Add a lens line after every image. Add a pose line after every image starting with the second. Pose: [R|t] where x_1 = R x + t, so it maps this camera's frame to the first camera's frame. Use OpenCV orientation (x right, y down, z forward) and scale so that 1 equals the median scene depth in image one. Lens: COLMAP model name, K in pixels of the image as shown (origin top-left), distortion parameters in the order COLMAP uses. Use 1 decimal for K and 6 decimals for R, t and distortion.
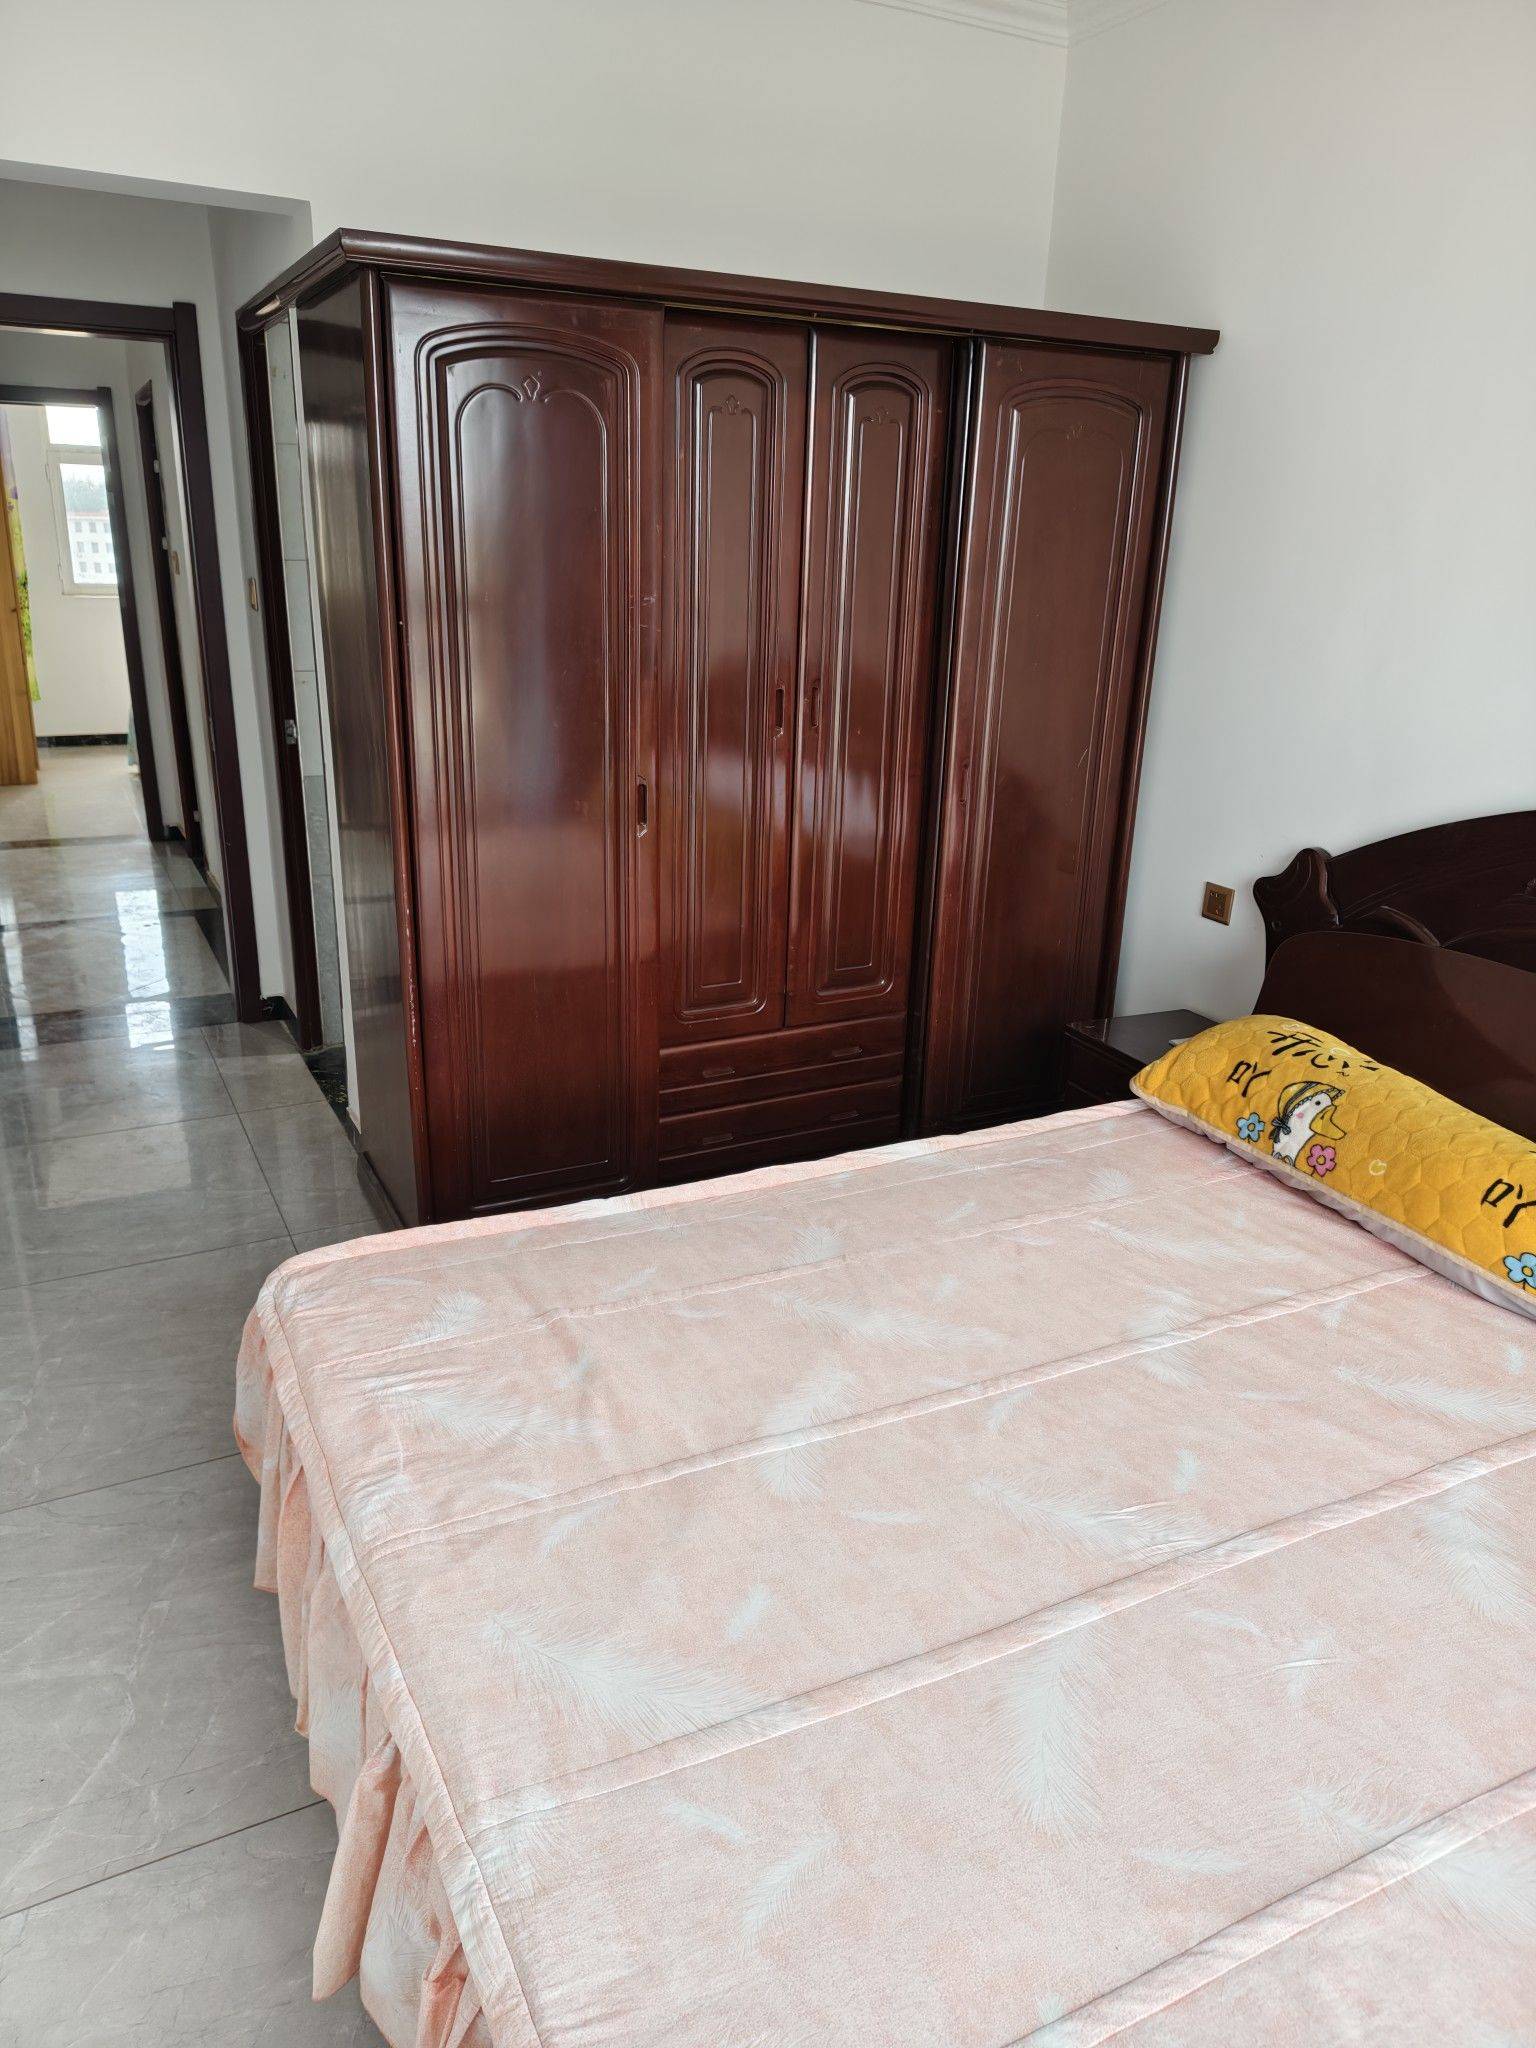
lens RADIAL K [[1371.7, 0, 762.5], [0, 1371.7, 1034.1], [0, 0, 1]] dist [0.005503, 0.001012]
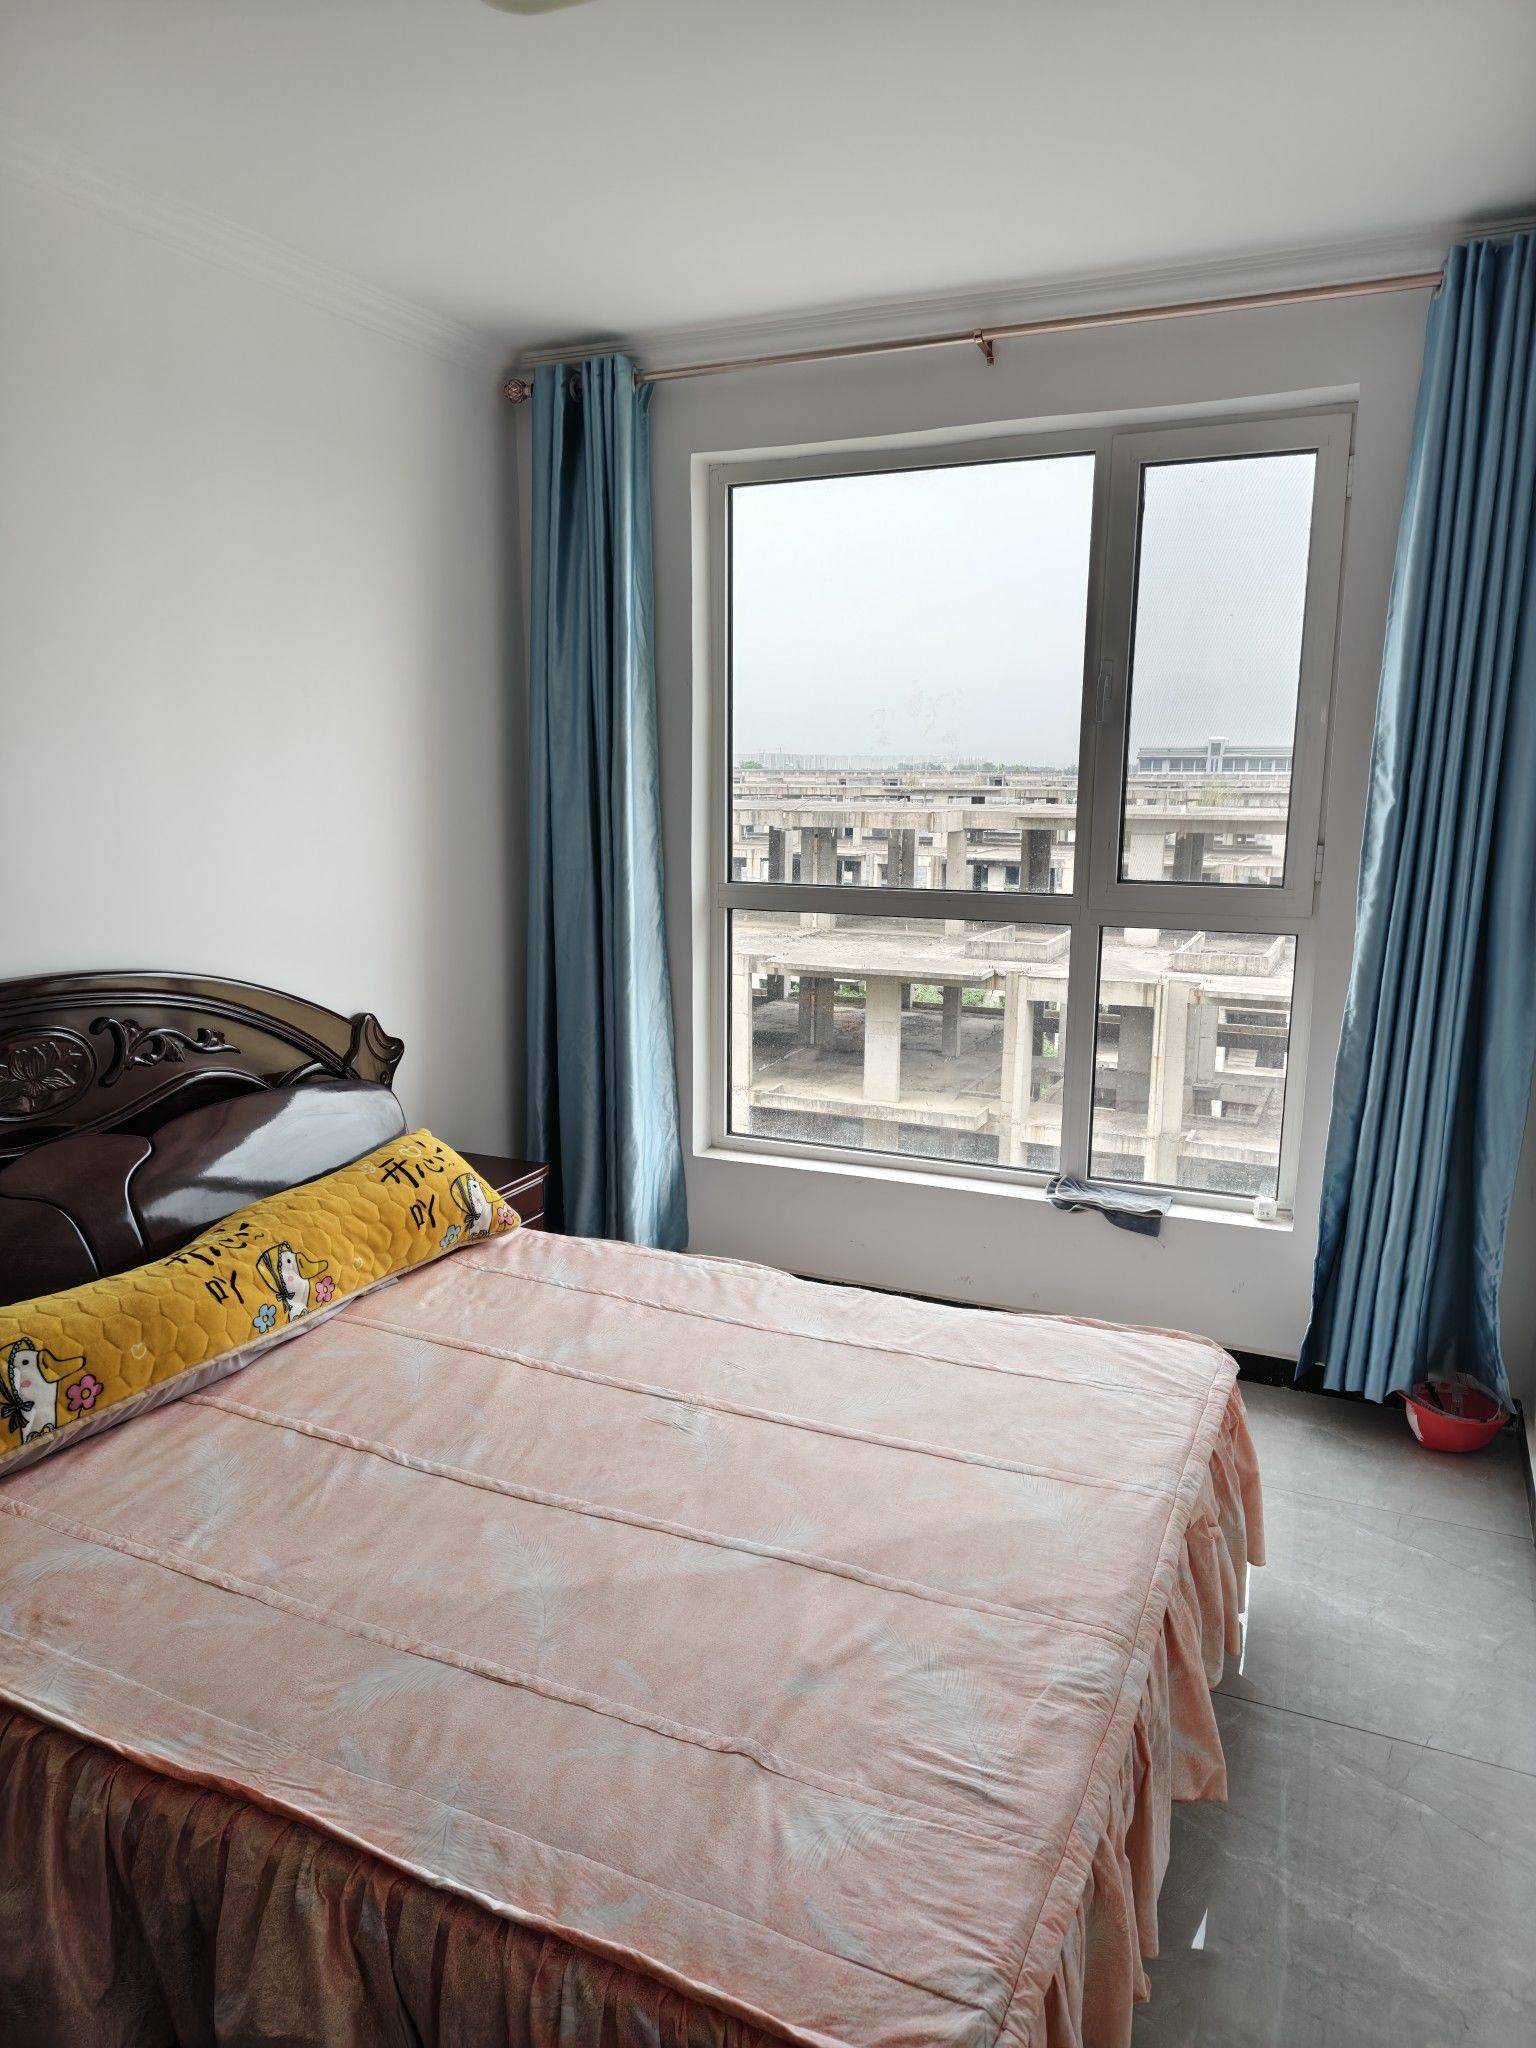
lens RADIAL K [[1371.7, 0, 763.3], [0, 1371.7, 1024.8], [0, 0, 1]] dist [0.005503, 0.001012]
pose [[-0.613806, -0.192693, 0.765579, -0.639433], [0.217981, 0.890687, 0.398949, -0.467546], [-0.758766, 0.411759, -0.504706, 1.130197]]
